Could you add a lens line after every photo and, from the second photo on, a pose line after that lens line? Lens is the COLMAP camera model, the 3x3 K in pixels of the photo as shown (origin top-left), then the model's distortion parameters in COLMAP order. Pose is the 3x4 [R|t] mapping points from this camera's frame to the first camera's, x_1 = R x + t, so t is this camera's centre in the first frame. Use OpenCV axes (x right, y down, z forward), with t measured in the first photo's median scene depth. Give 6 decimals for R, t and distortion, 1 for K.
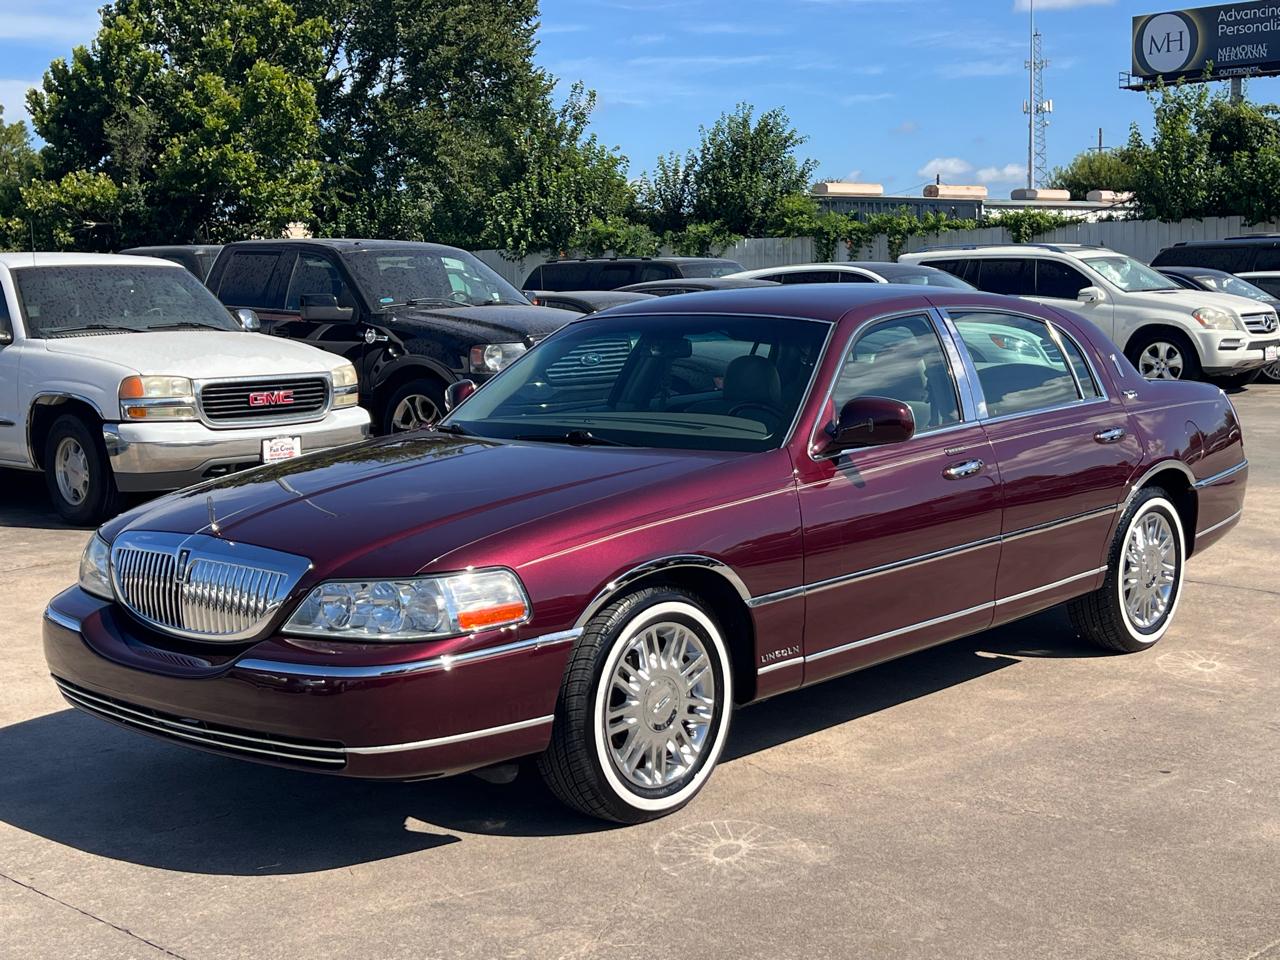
lens RADIAL K [[1721.2, 0, 651.3], [0, 1721.2, 481.2], [0, 0, 1]] dist [0.210395, -0.721216]
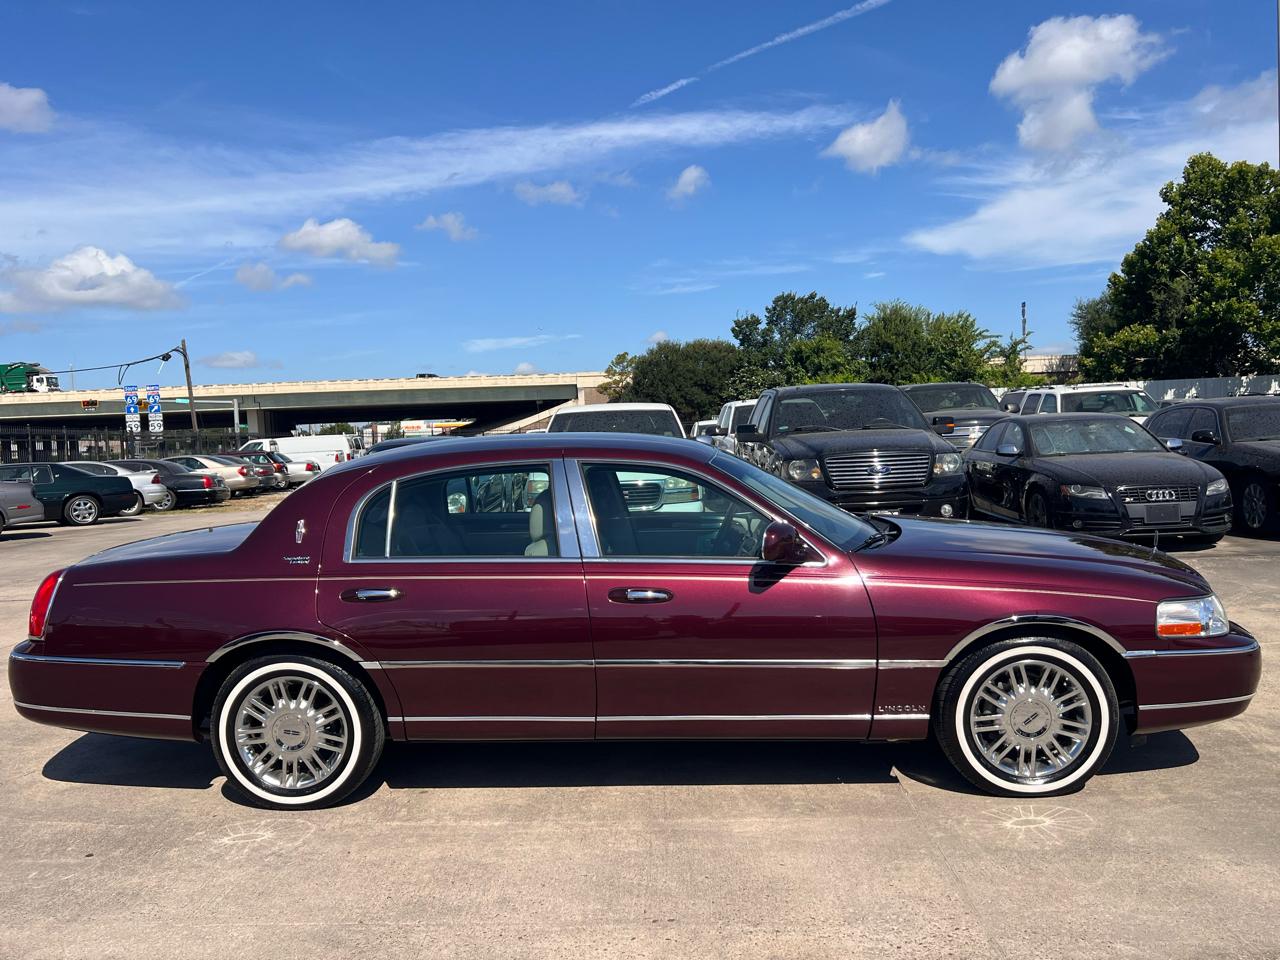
lens RADIAL K [[1073.1, 0, 632.7], [0, 1073.1, 485.8], [0, 0, 1]] dist [0.077994, -0.143304]
pose [[0.653857, 0.035045, -0.755806, 0.291058], [-0.058318, 0.998289, -0.004163, -0.029044], [0.754368, 0.046799, 0.654782, 0.204302]]
